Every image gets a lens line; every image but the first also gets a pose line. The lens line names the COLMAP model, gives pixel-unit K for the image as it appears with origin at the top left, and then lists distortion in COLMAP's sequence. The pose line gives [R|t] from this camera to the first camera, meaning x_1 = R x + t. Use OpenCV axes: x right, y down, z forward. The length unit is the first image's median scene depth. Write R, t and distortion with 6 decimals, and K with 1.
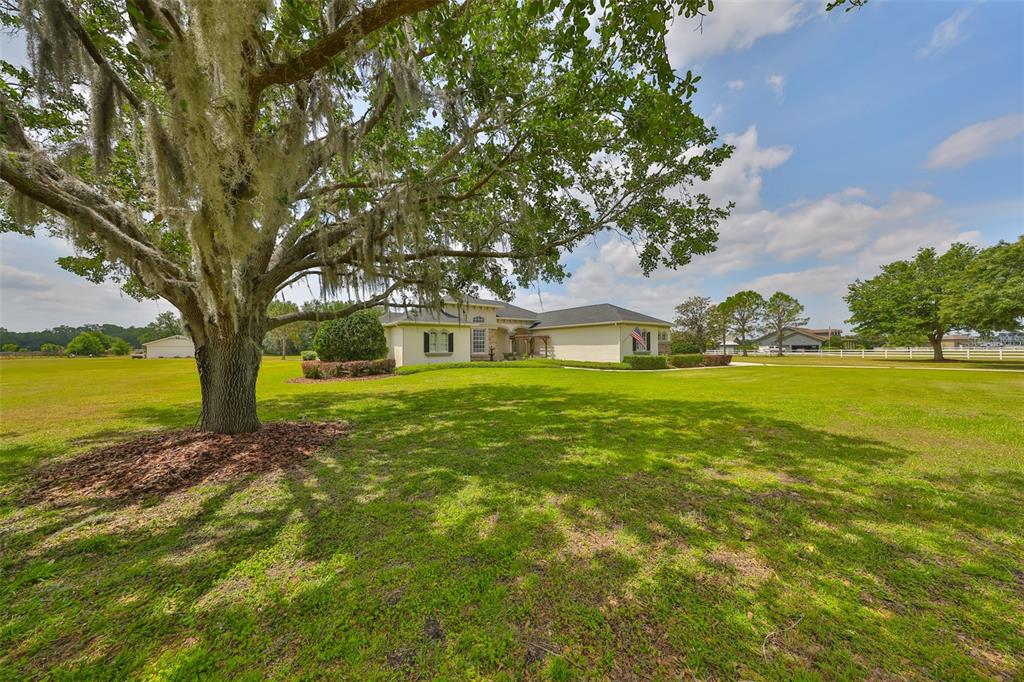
lens RADIAL K [[309.7, 0, 511.0], [0, 309.7, 344.9], [0, 0, 1]] dist [-0.000066, -0.000005]
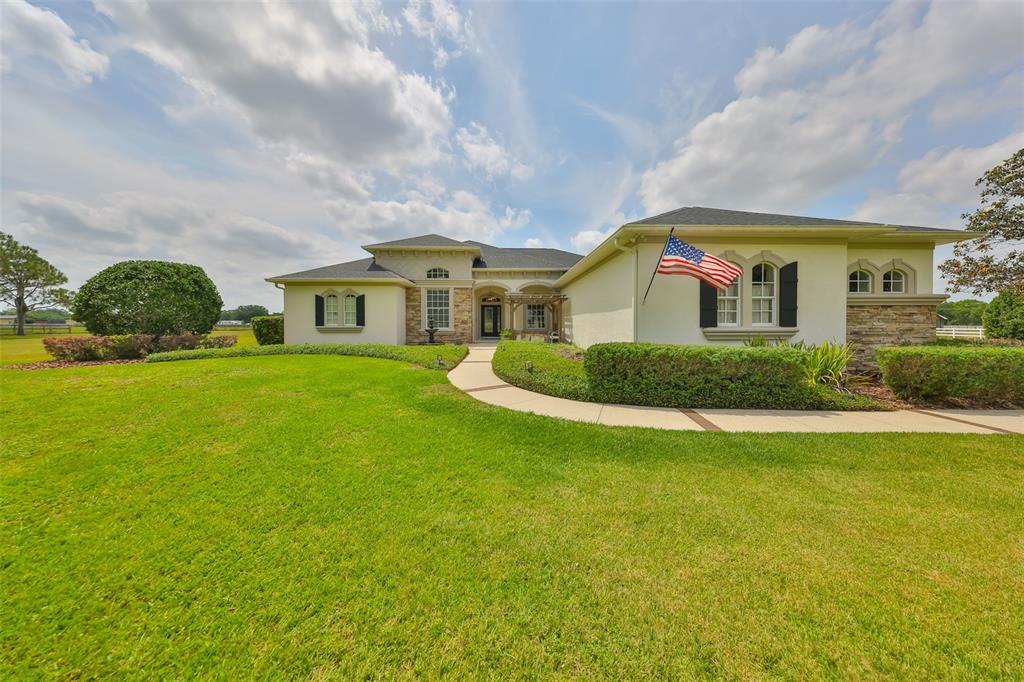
lens RADIAL K [[323.7, 0, 513.7], [0, 323.7, 326.2], [0, 0, 1]] dist [-0.000716, -0.000041]
pose [[0.835472, 0.008098, -0.549473, 0.397630], [-0.001441, 0.999920, 0.012545, 0.013873], [0.549531, -0.009689, 0.835417, 0.608537]]
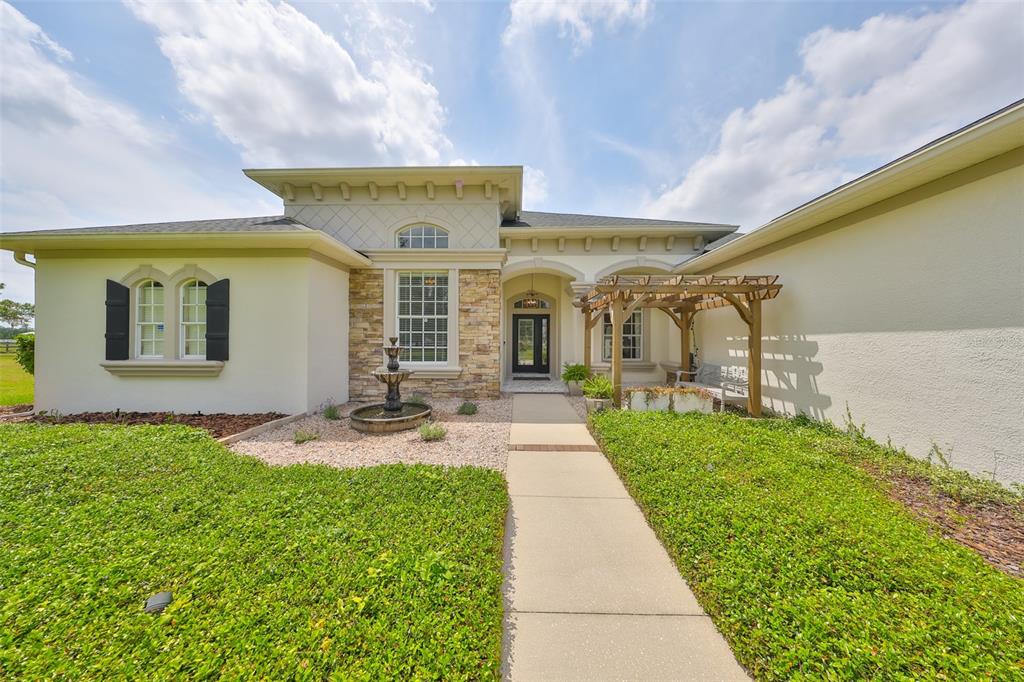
lens RADIAL K [[319.1, 0, 510.4], [0, 319.1, 343.2], [0, 0, 1]] dist [-0.001307, -0.000045]
pose [[0.805298, 0.010850, -0.592771, 0.127494], [-0.005693, 0.999928, 0.010569, 0.005205], [0.592843, -0.005137, 0.805302, 0.903435]]
